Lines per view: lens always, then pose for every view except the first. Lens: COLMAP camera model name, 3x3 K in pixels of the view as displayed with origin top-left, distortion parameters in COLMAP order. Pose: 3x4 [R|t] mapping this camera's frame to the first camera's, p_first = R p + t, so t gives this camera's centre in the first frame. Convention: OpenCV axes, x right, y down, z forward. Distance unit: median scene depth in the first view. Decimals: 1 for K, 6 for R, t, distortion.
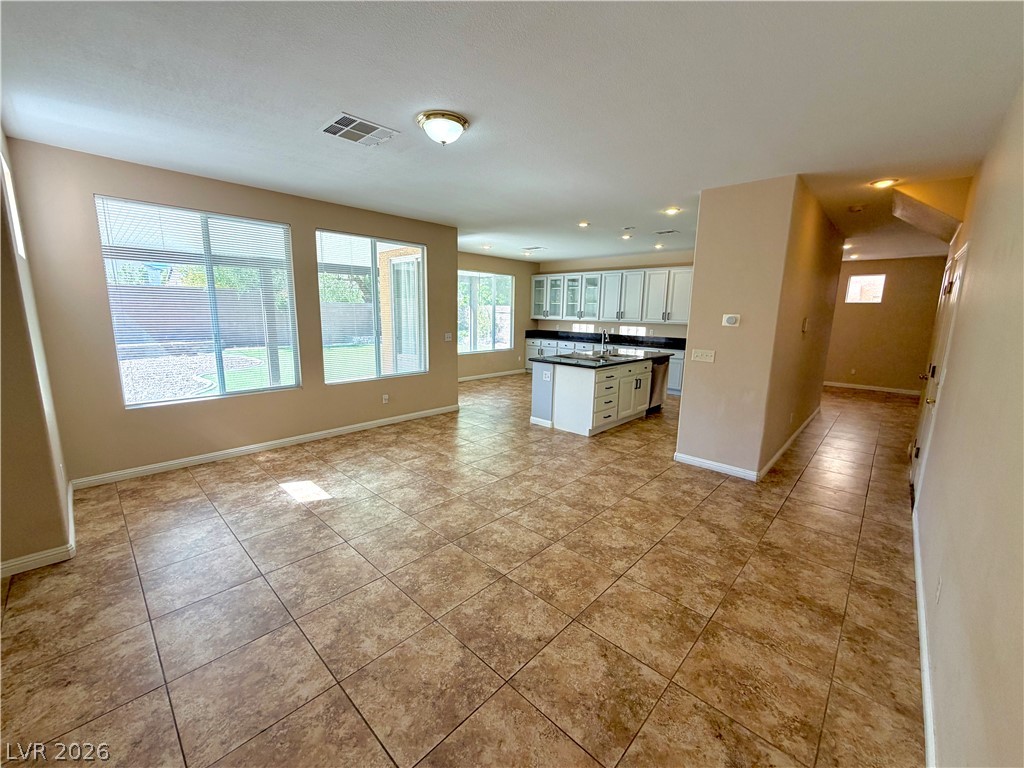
lens RADIAL K [[408.3, 0, 510.1], [0, 408.3, 384.6], [0, 0, 1]] dist [0.000678, -0.000097]
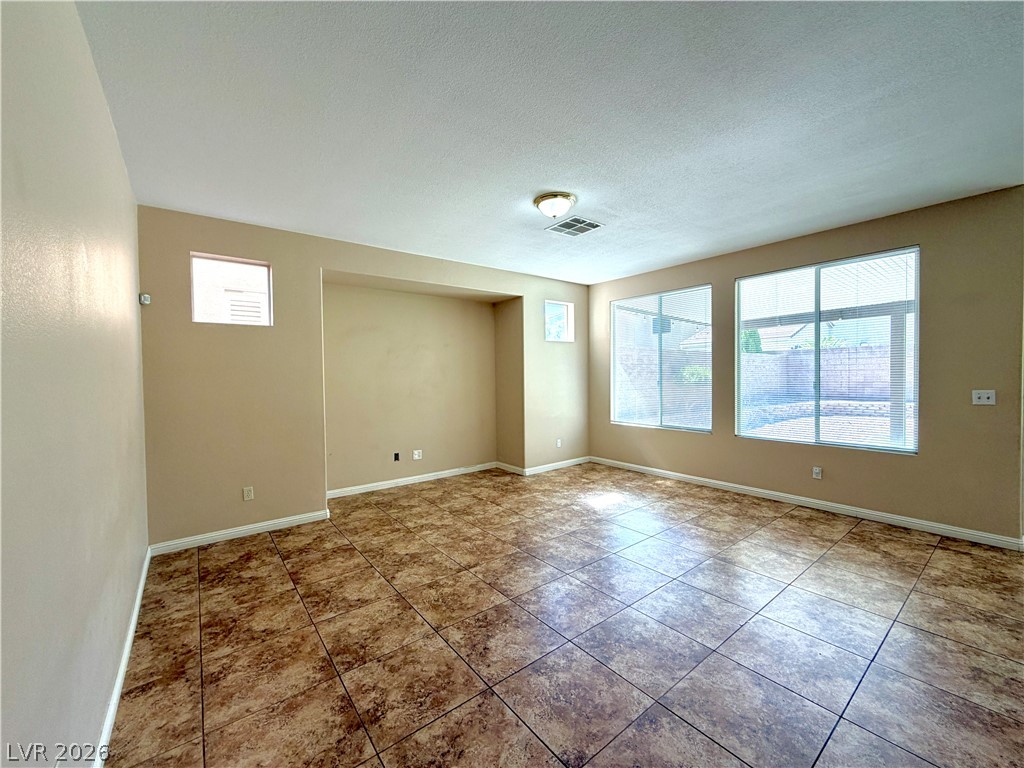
lens RADIAL K [[408.3, 0, 510.1], [0, 408.3, 384.6], [0, 0, 1]] dist [0.000678, -0.000097]
pose [[-0.149591, 0.010235, -0.988695, 0.889583], [-0.165688, 0.985547, 0.035271, -0.098816], [0.974767, 0.169091, -0.145733, 0.941388]]
